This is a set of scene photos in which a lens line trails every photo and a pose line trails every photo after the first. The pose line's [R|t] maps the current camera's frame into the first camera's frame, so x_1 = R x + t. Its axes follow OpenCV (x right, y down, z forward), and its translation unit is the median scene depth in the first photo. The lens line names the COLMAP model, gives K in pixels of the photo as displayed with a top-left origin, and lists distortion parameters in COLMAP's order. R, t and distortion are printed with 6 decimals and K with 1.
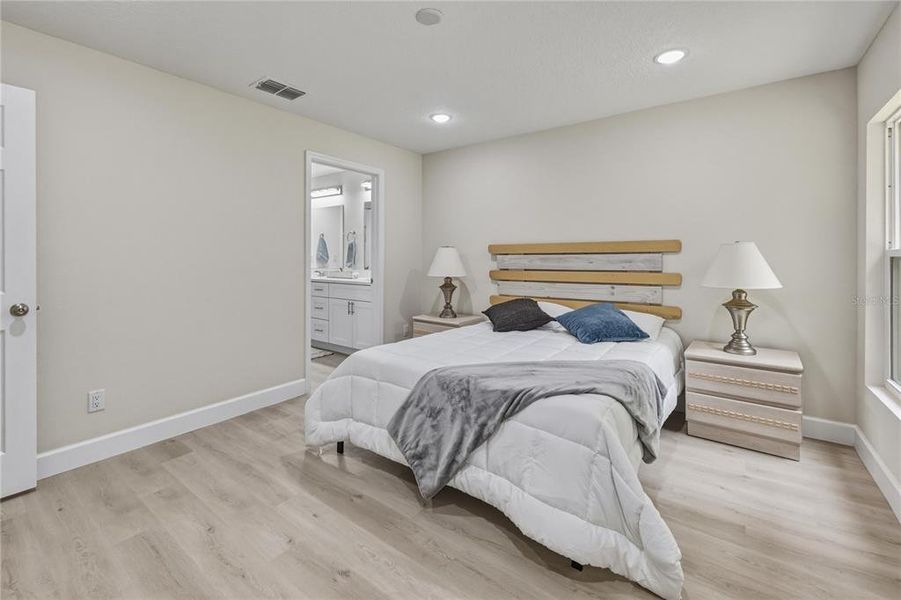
lens RADIAL K [[389.0, 0, 450.1], [0, 389.0, 259.6], [0, 0, 1]] dist [-0.000668, -0.000169]
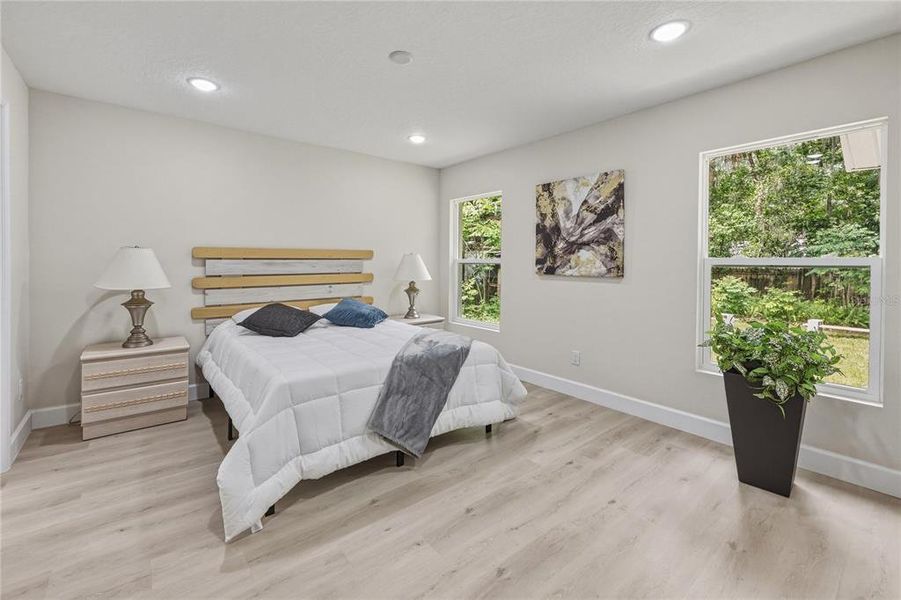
lens RADIAL K [[381.4, 0, 442.3], [0, 381.4, 275.5], [0, 0, 1]] dist [-0.002123, -0.000414]
pose [[0.260707, -0.038800, 0.964638, -0.784322], [-0.001679, 0.999172, 0.040643, -0.017031], [-0.965416, -0.012215, 0.260426, 0.399603]]
